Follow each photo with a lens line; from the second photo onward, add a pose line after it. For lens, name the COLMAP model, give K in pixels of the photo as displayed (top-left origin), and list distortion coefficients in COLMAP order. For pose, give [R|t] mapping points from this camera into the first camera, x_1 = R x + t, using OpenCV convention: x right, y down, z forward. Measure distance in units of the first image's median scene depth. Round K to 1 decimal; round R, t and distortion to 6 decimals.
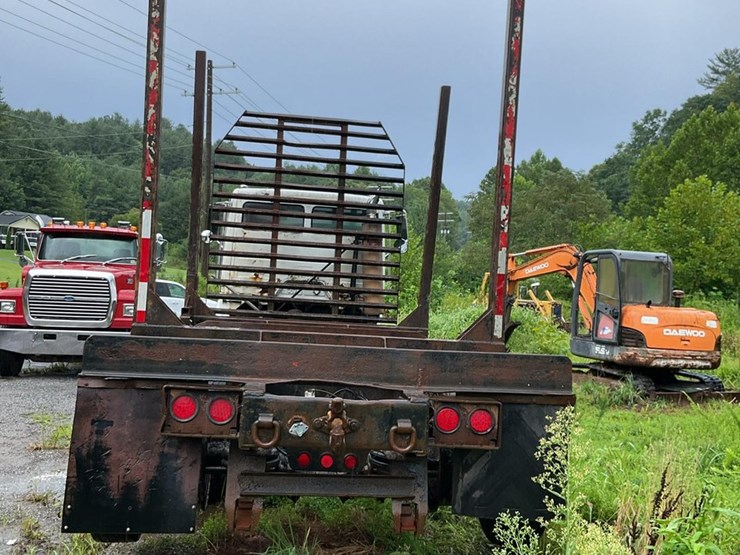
lens RADIAL K [[814.7, 0, 367.3], [0, 814.7, 261.4], [0, 0, 1]] dist [0.032802, 0.000000]
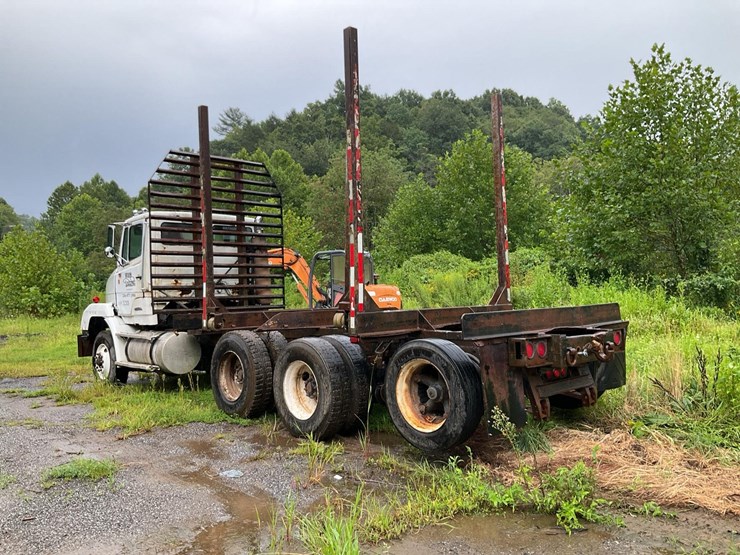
lens RADIAL K [[609.7, 0, 365.0], [0, 609.7, 262.7], [0, 0, 1]] dist [0.093971, -0.170295]
pose [[0.803597, -0.050077, 0.593064, -0.469075], [0.047157, 0.998679, 0.020428, -0.016860], [-0.593303, 0.011551, 0.804896, 0.067380]]
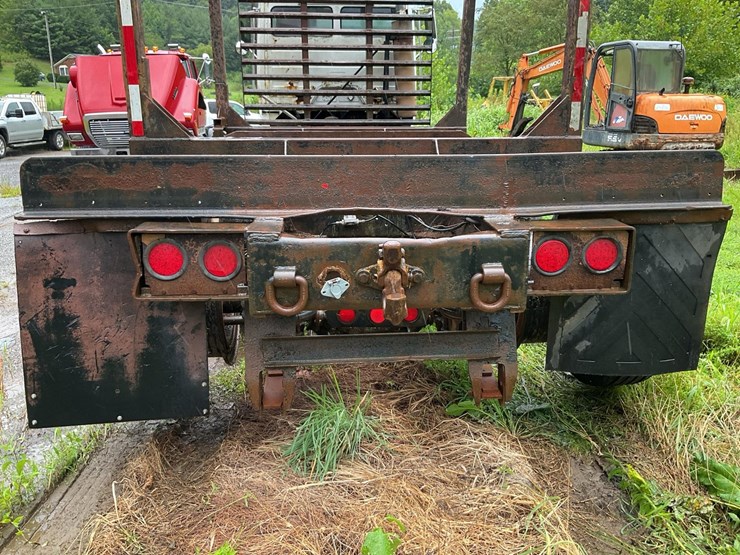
lens RADIAL K [[609.7, 0, 370.8], [0, 609.7, 275.8], [0, 0, 1]] dist [0.093971, -0.170295]
pose [[0.997840, -0.046759, -0.046138, -0.011695], [0.058619, 0.950815, 0.304163, 0.017316], [0.029647, -0.306211, 0.951502, 0.195296]]
